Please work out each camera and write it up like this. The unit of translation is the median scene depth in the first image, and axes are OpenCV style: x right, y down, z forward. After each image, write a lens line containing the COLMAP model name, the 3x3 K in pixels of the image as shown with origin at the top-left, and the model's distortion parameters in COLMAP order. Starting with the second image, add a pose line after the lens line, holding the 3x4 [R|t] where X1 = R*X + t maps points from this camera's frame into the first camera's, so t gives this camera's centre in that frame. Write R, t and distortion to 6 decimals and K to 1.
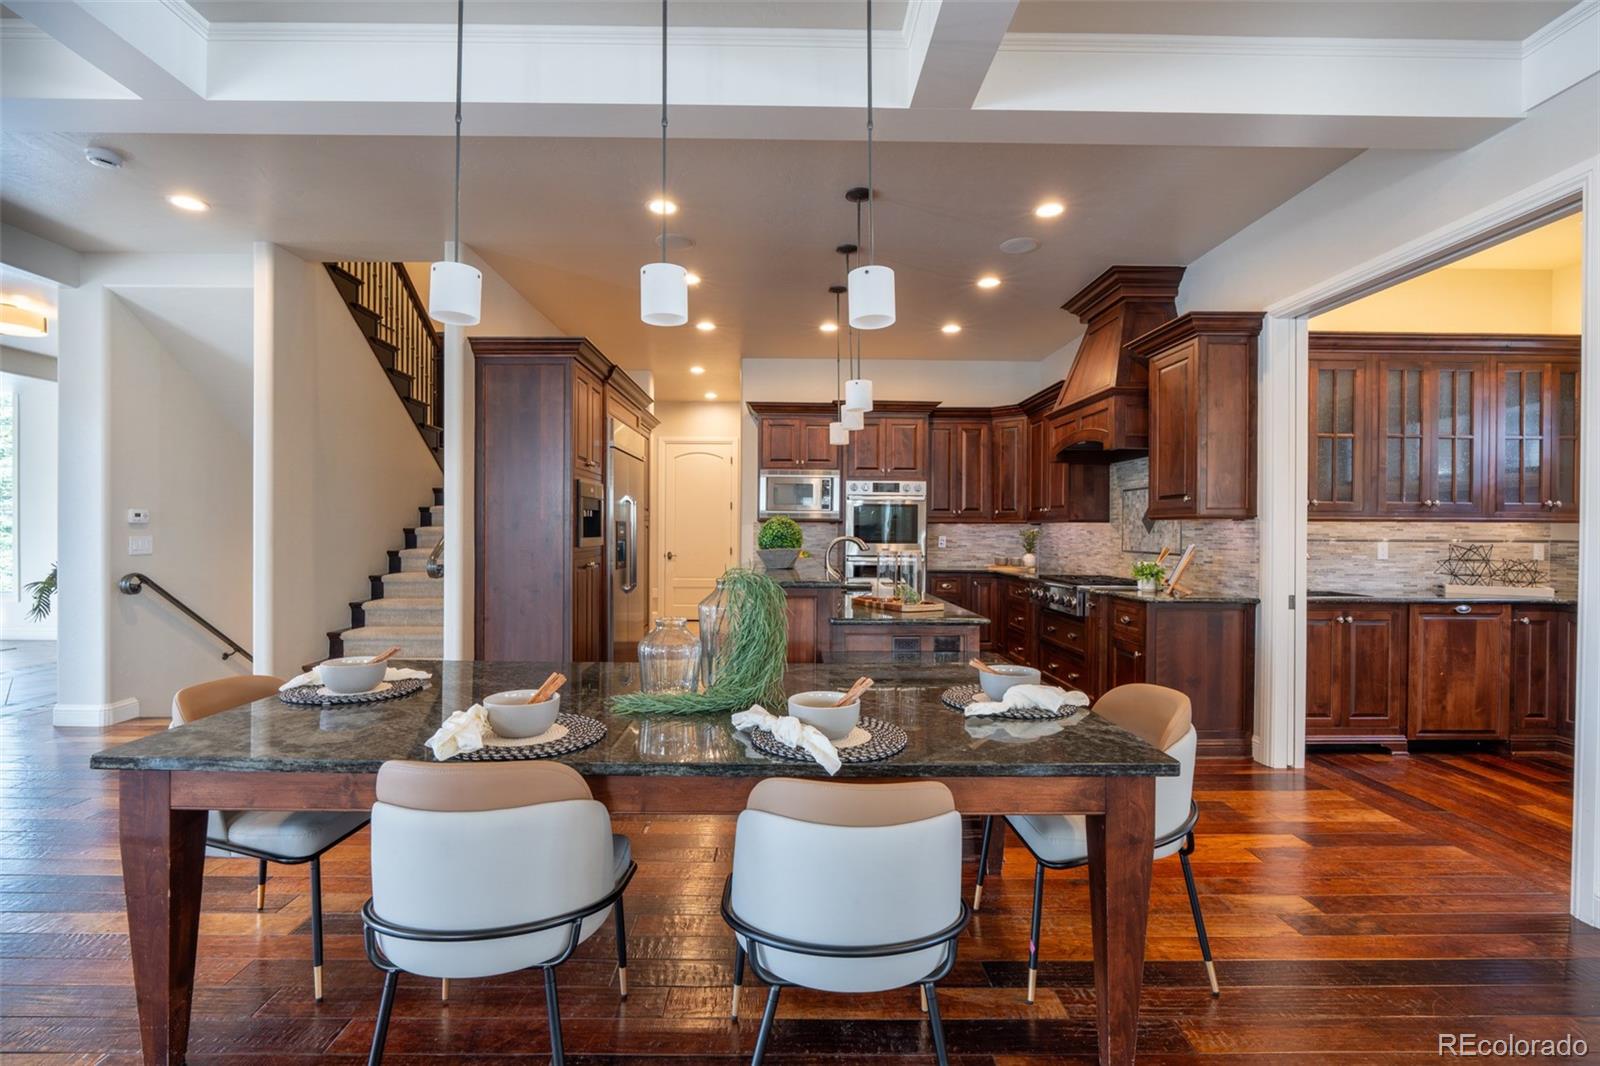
lens RADIAL K [[707.2, 0, 806.8], [0, 707.2, 532.2], [0, 0, 1]] dist [-0.008512, 0.000611]
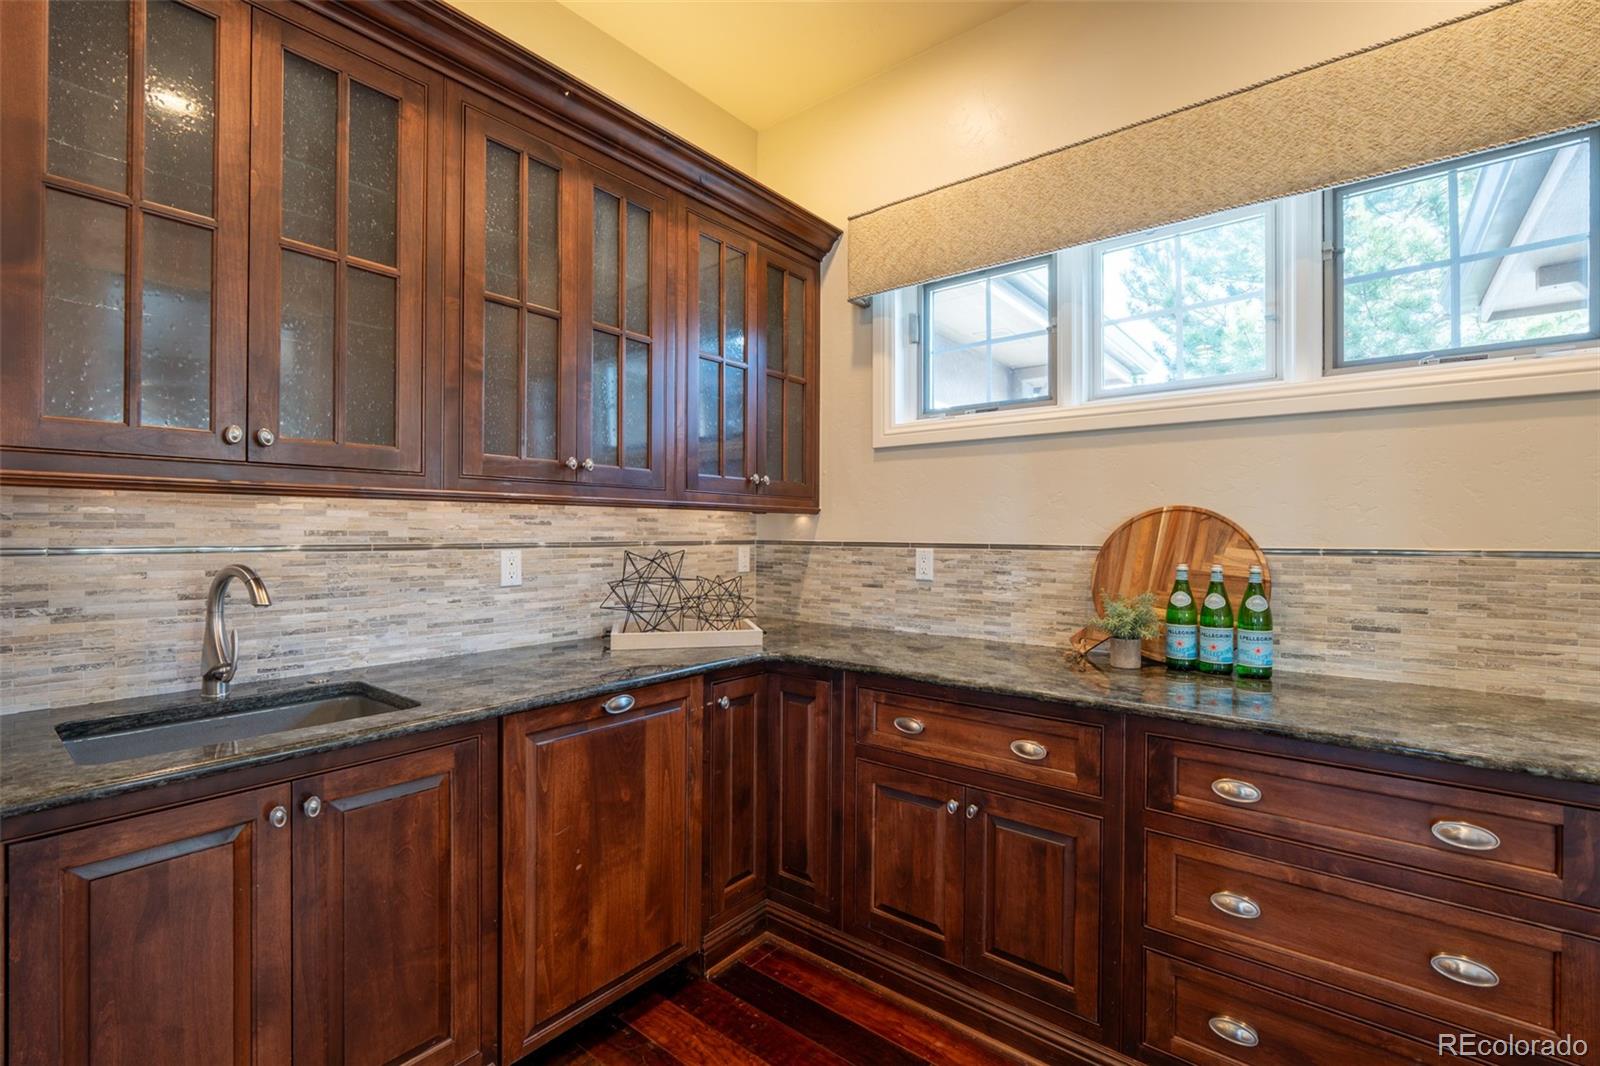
lens RADIAL K [[707.2, 0, 774.2], [0, 707.2, 534.4], [0, 0, 1]] dist [-0.008512, 0.000611]
pose [[0.663725, -0.006938, 0.747944, 0.627931], [0.002841, 0.999973, 0.006755, 0.001678], [-0.747971, -0.002359, 0.663727, 0.596683]]
